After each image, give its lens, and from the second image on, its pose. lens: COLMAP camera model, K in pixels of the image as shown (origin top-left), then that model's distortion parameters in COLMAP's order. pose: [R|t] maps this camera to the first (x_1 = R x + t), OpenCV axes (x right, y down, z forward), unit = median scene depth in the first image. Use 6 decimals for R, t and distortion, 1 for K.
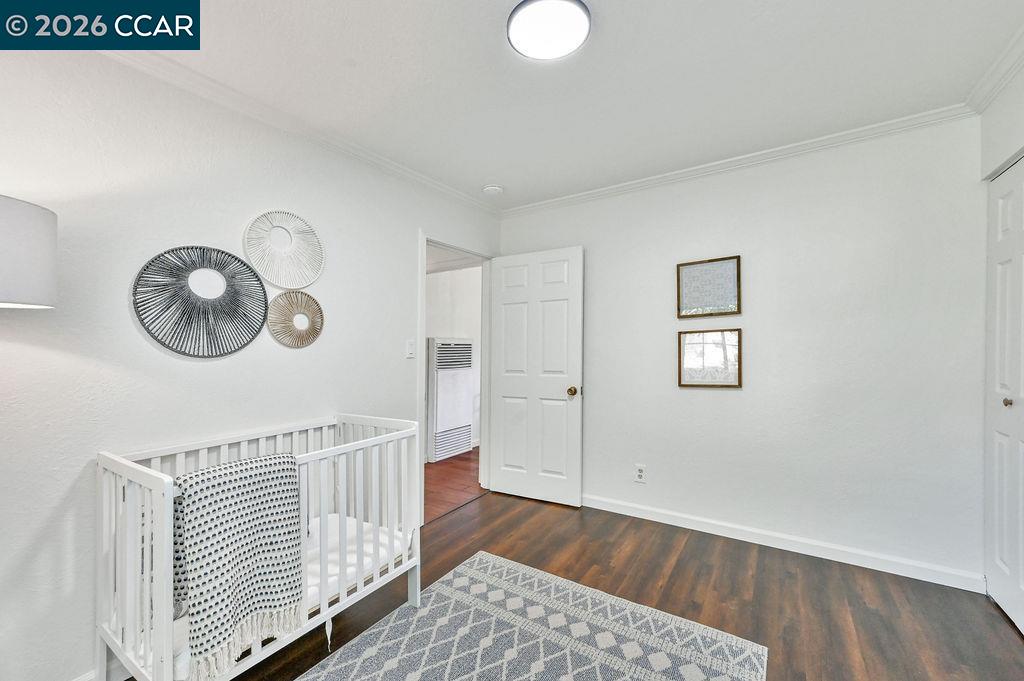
lens RADIAL K [[416.2, 0, 512.8], [0, 416.2, 337.5], [0, 0, 1]] dist [-0.000850, 0.000599]
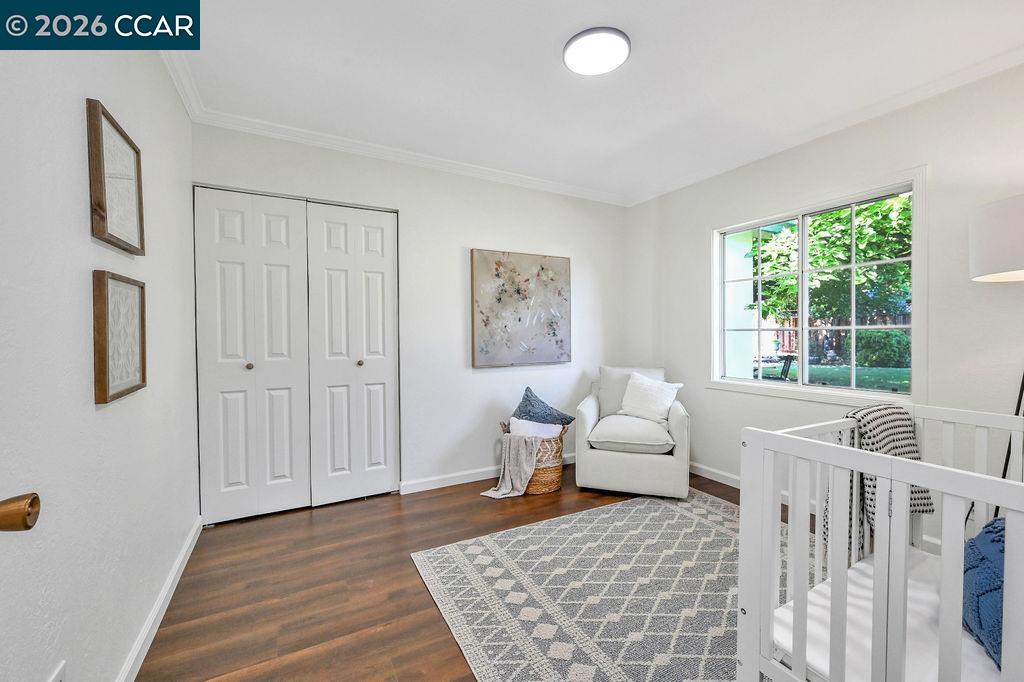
lens RADIAL K [[416.2, 0, 512.8], [0, 416.2, 338.0], [0, 0, 1]] dist [-0.000850, 0.000599]
pose [[-0.876518, 0.004497, 0.481349, -0.231381], [0.002724, 0.999987, -0.004383, 0.081212], [-0.481362, -0.002531, -0.876518, 1.662785]]
